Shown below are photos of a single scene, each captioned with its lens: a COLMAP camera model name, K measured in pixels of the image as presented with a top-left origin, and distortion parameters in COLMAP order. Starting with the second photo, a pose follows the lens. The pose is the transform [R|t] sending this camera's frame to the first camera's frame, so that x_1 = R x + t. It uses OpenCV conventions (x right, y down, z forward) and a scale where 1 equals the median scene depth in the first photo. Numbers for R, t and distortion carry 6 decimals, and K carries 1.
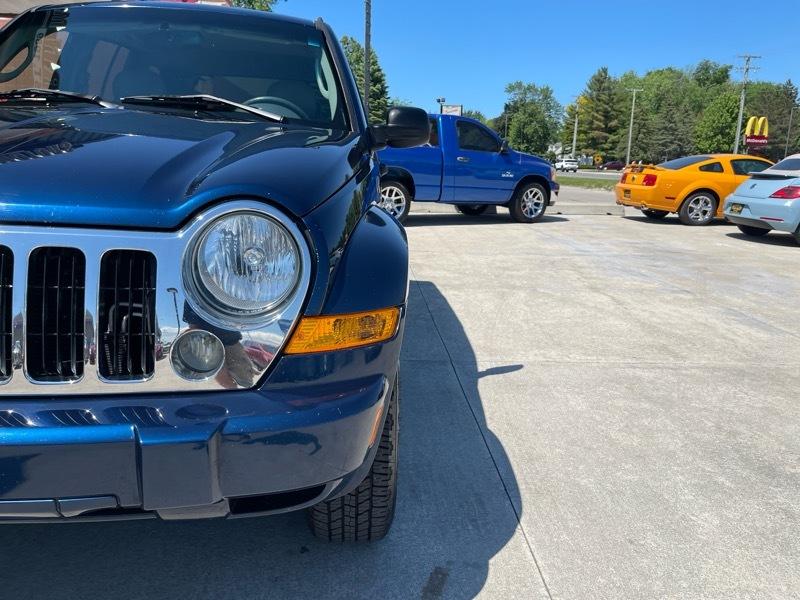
lens RADIAL K [[608.3, 0, 411.9], [0, 608.3, 308.9], [0, 0, 1]] dist [0.071335, -0.095830]
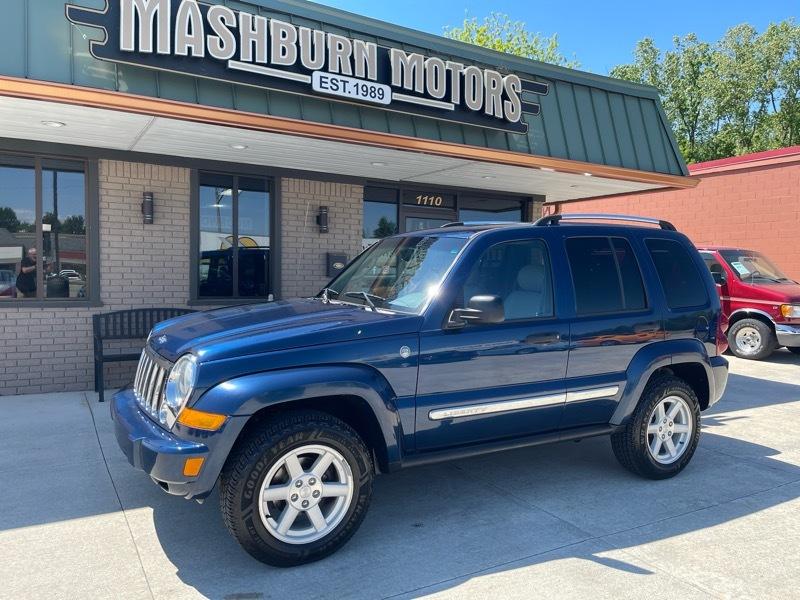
lens RADIAL K [[608.3, 0, 400.6], [0, 608.3, 300.3], [0, 0, 1]] dist [0.071335, -0.095830]
pose [[0.441711, 0.026387, -0.896769, 0.250491], [-0.219960, 0.972245, -0.079736, -0.042538], [0.869775, 0.232474, 0.435255, 0.068576]]
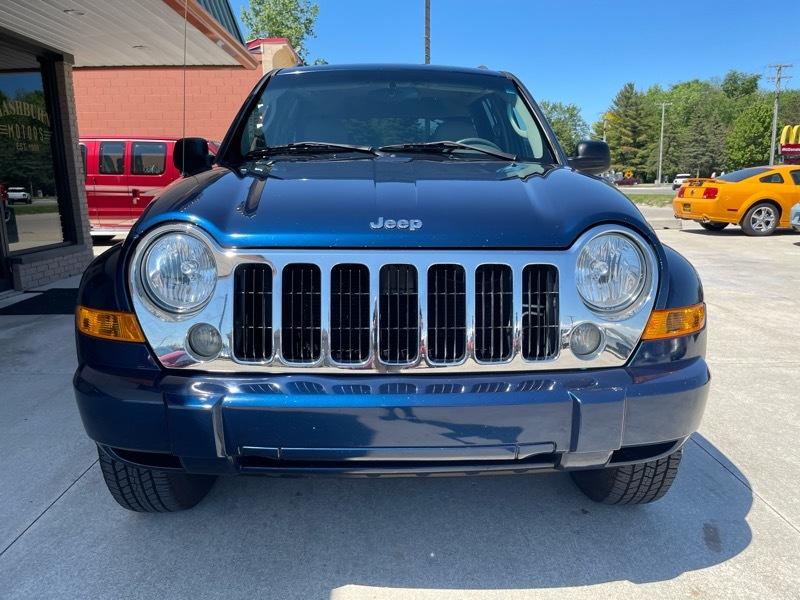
lens RADIAL K [[608.3, 0, 411.4], [0, 608.3, 310.6], [0, 0, 1]] dist [0.071335, -0.095830]
pose [[0.998375, -0.032563, -0.046759, -0.072011], [0.030956, 0.998919, -0.034680, 0.004636], [0.047838, 0.033176, 0.998304, -0.037851]]
